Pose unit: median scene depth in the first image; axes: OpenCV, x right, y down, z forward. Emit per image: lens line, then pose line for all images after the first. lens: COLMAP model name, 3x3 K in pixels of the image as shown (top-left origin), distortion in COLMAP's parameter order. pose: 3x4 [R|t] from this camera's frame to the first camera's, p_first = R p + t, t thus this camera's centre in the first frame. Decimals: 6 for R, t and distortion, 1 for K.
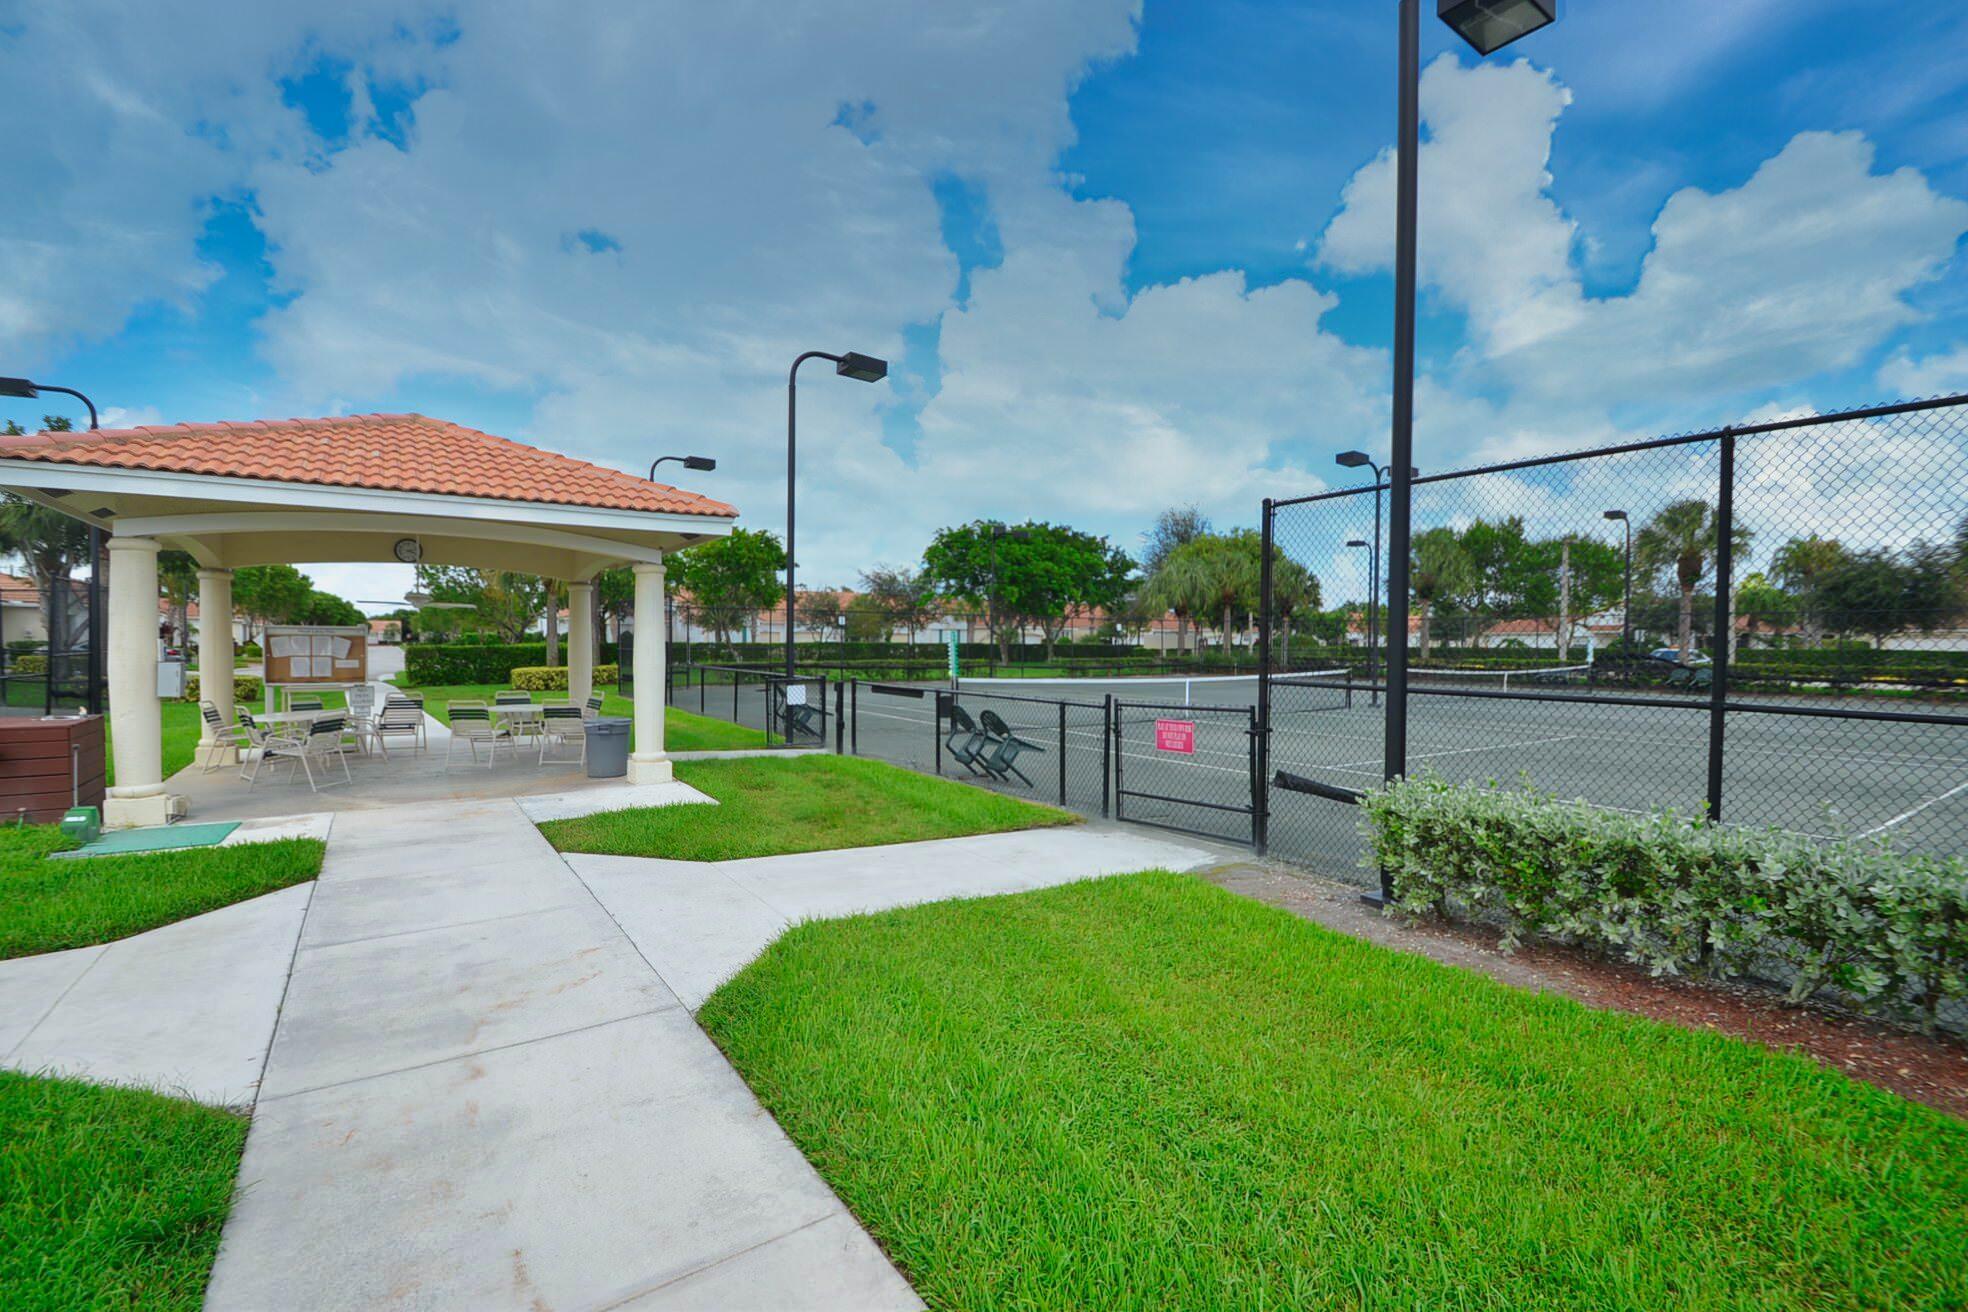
lens RADIAL K [[882.4, 0, 984.0], [0, 882.4, 656.0], [0, 0, 1]] dist [0.024029, -0.024701]
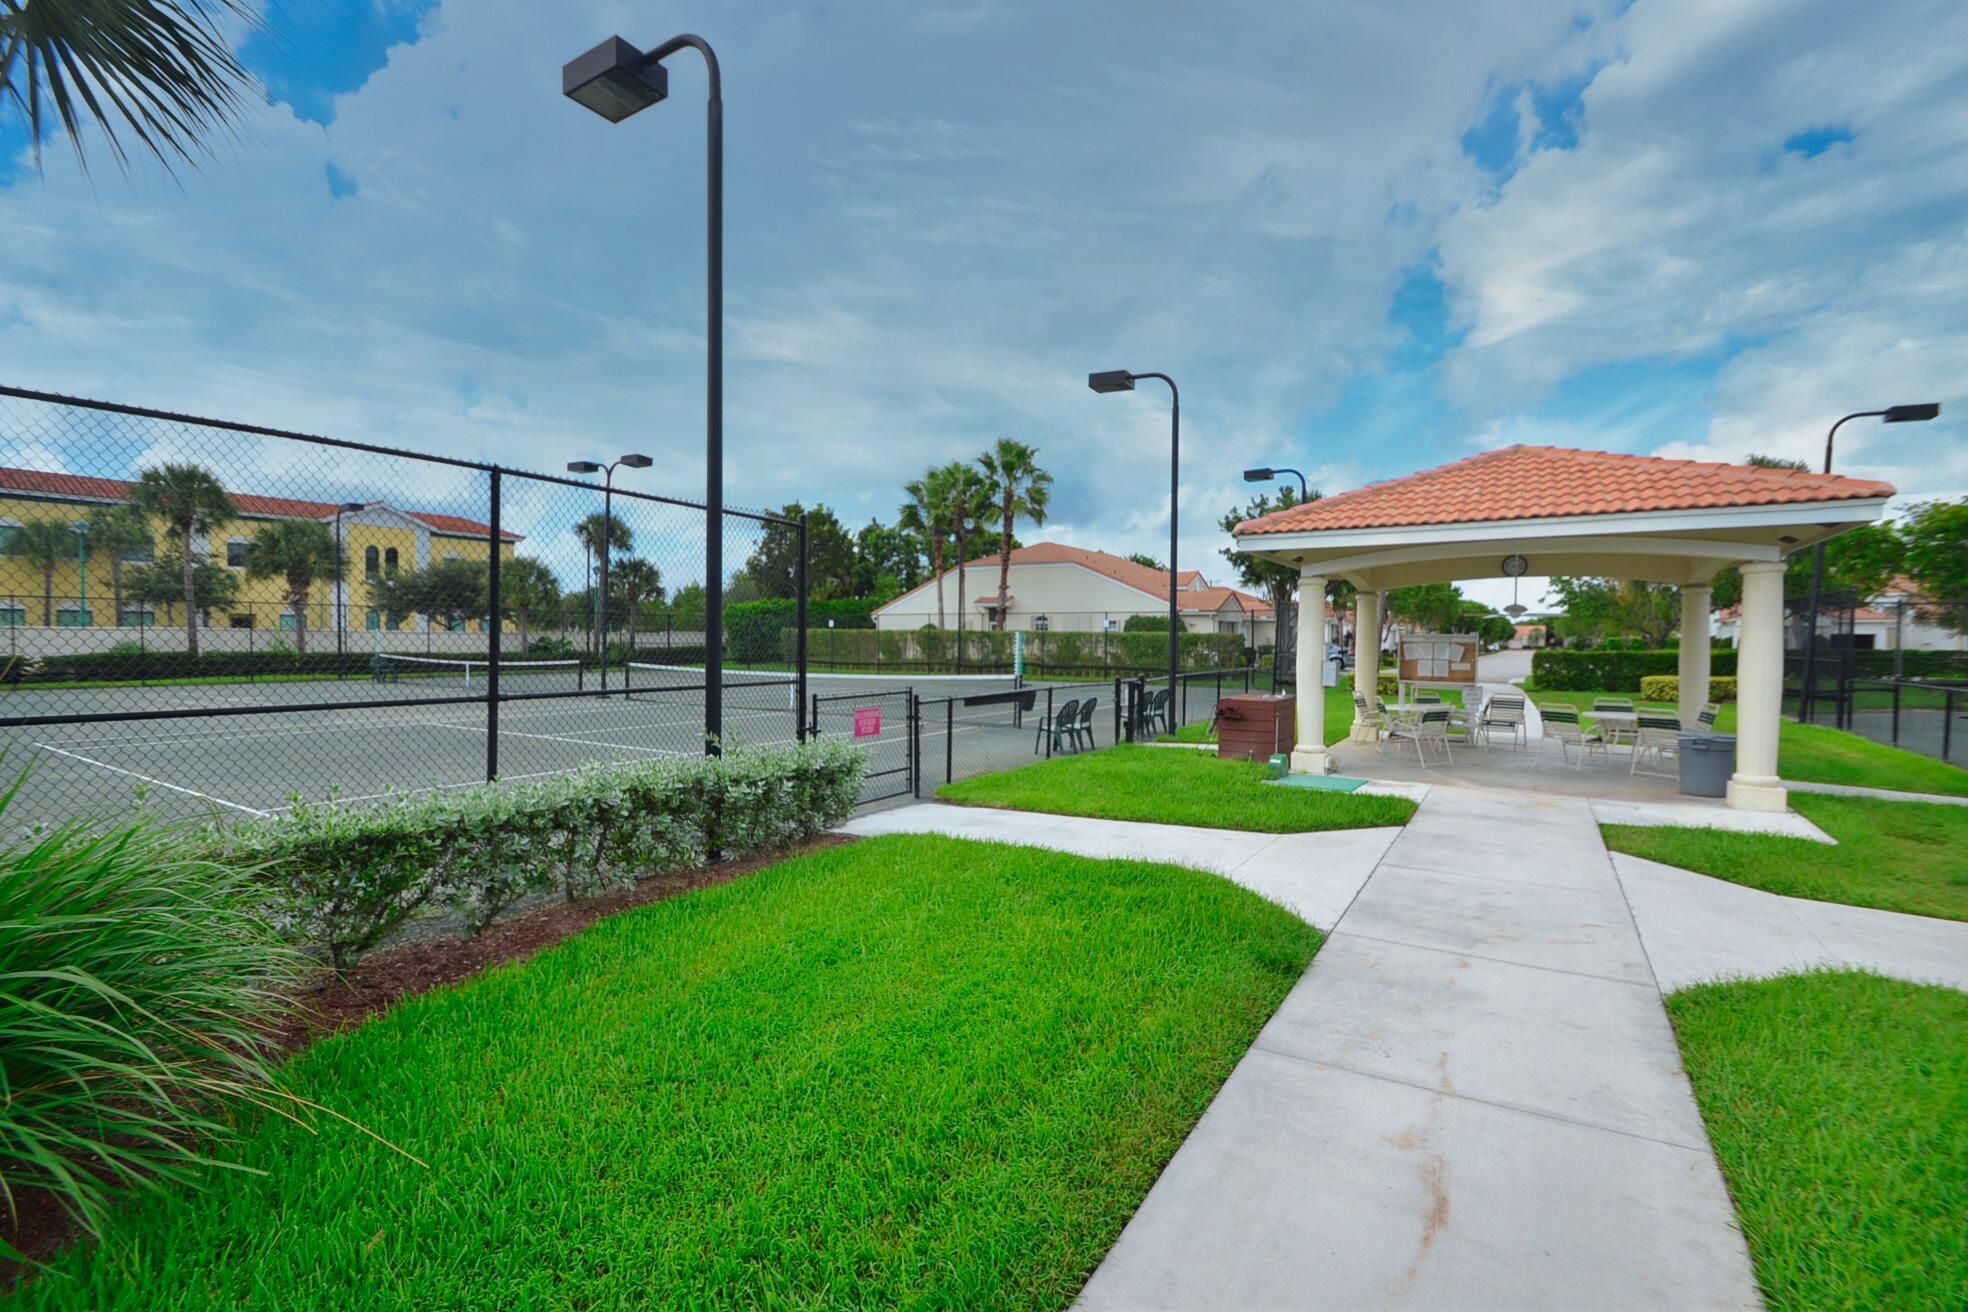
lens RADIAL K [[882.4, 0, 984.0], [0, 882.4, 656.0], [0, 0, 1]] dist [0.024029, -0.024701]
pose [[0.414988, 0.015144, -0.909701, 0.129916], [-0.020053, 0.999771, 0.007495, -0.002173], [0.909606, 0.015132, 0.415197, -0.091706]]
